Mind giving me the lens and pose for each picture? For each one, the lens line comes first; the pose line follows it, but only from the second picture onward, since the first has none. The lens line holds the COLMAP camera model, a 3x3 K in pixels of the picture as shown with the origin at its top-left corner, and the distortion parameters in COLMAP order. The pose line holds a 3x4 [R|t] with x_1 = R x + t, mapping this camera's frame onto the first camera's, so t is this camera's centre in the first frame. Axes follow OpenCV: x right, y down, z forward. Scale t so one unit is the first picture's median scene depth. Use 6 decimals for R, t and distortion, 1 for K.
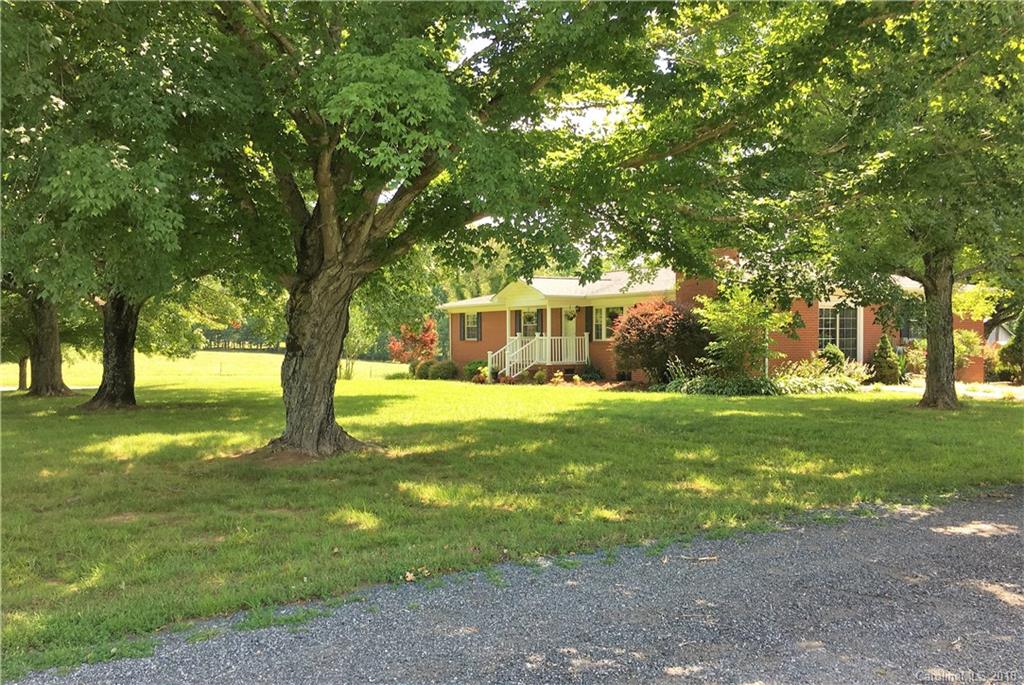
lens RADIAL K [[676.7, 0, 512.0], [0, 676.7, 342.5], [0, 0, 1]] dist [0.000304, -0.000404]
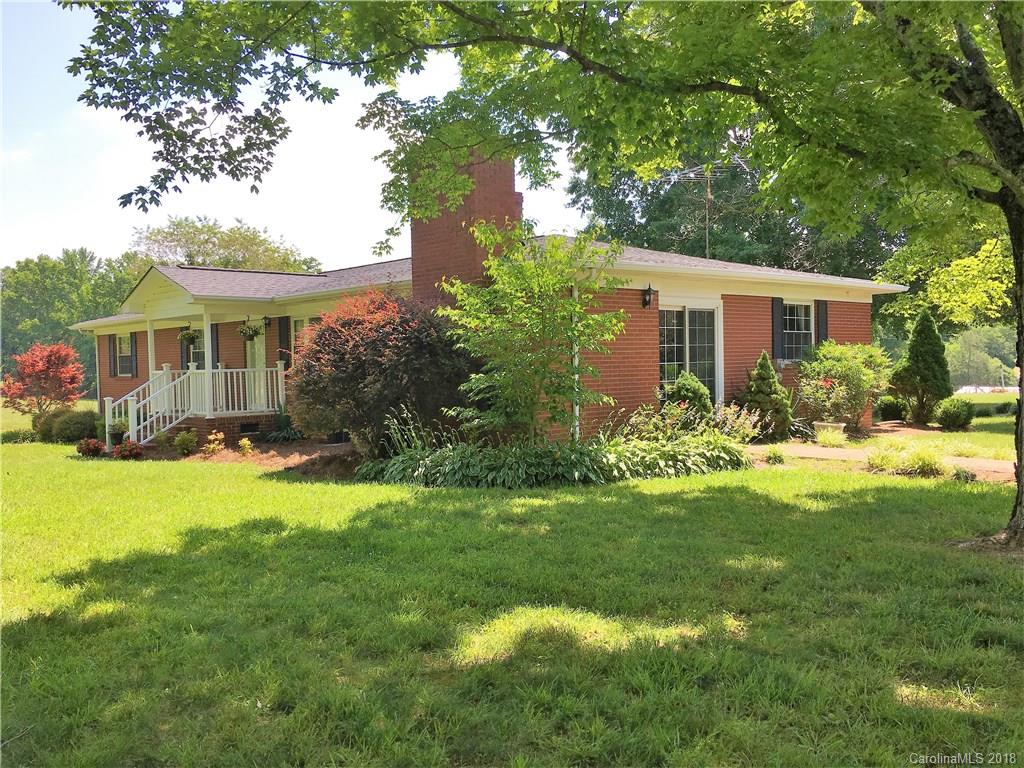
lens RADIAL K [[871.8, 0, 512.0], [0, 871.8, 384.0], [0, 0, 1]] dist [0.028237, -0.007050]
pose [[0.951257, -0.026165, 0.307289, 0.124304], [0.022624, 0.999630, 0.015078, -0.002348], [-0.307569, -0.007391, 0.951497, 0.380503]]
